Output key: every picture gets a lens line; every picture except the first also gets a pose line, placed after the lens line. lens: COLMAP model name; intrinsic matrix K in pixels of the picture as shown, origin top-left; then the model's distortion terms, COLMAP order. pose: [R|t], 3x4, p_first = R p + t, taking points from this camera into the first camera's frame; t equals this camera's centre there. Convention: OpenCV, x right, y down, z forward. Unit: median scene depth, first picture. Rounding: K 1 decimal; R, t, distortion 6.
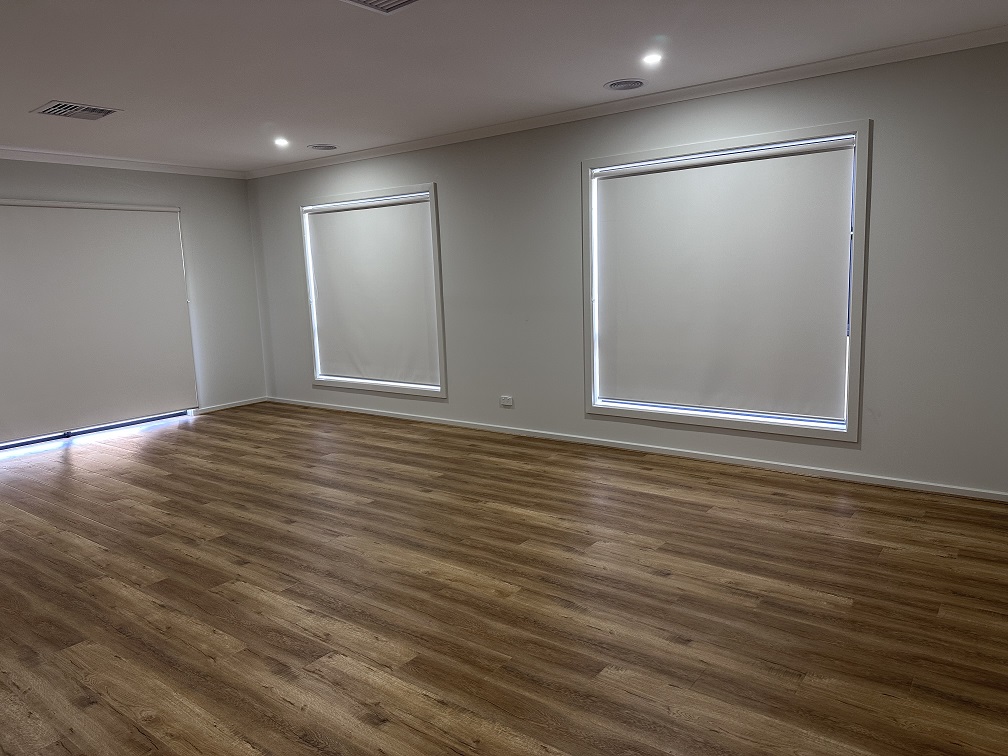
lens RADIAL K [[700.1, 0, 517.5], [0, 700.1, 372.0], [0, 0, 1]] dist [0.197154, -0.364068]
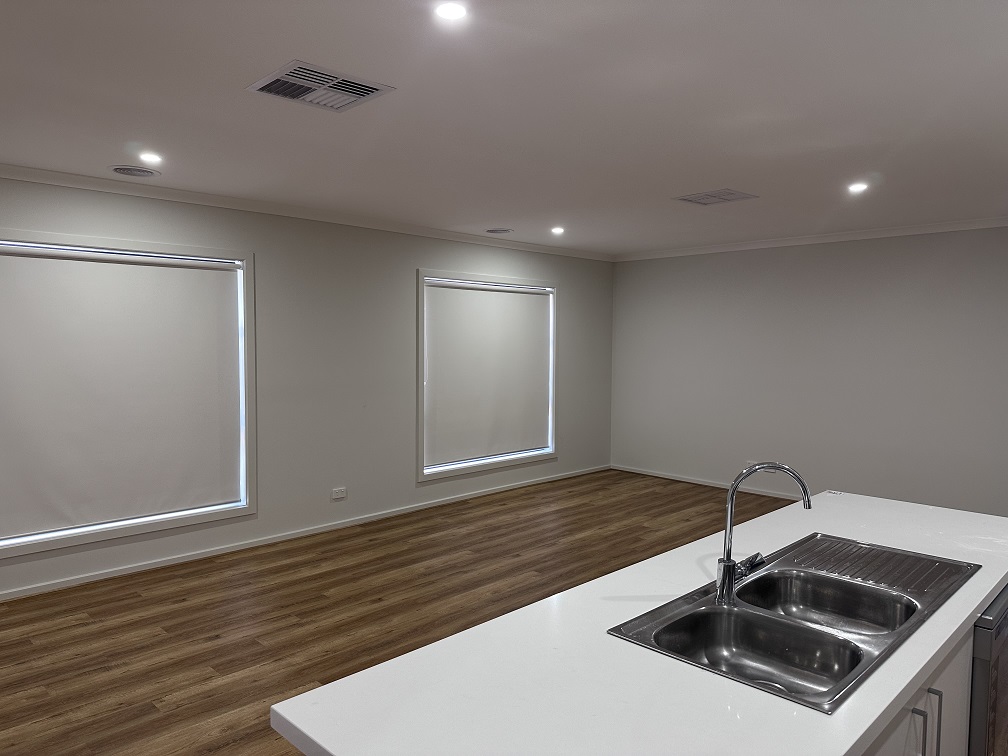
lens RADIAL K [[700.1, 0, 517.5], [0, 700.1, 372.0], [0, 0, 1]] dist [0.197154, -0.364068]
pose [[0.118368, -0.010938, 0.992910, -1.145473], [0.125334, 0.992107, -0.004012, -0.106303], [-0.985028, 0.124920, 0.118805, 0.770083]]
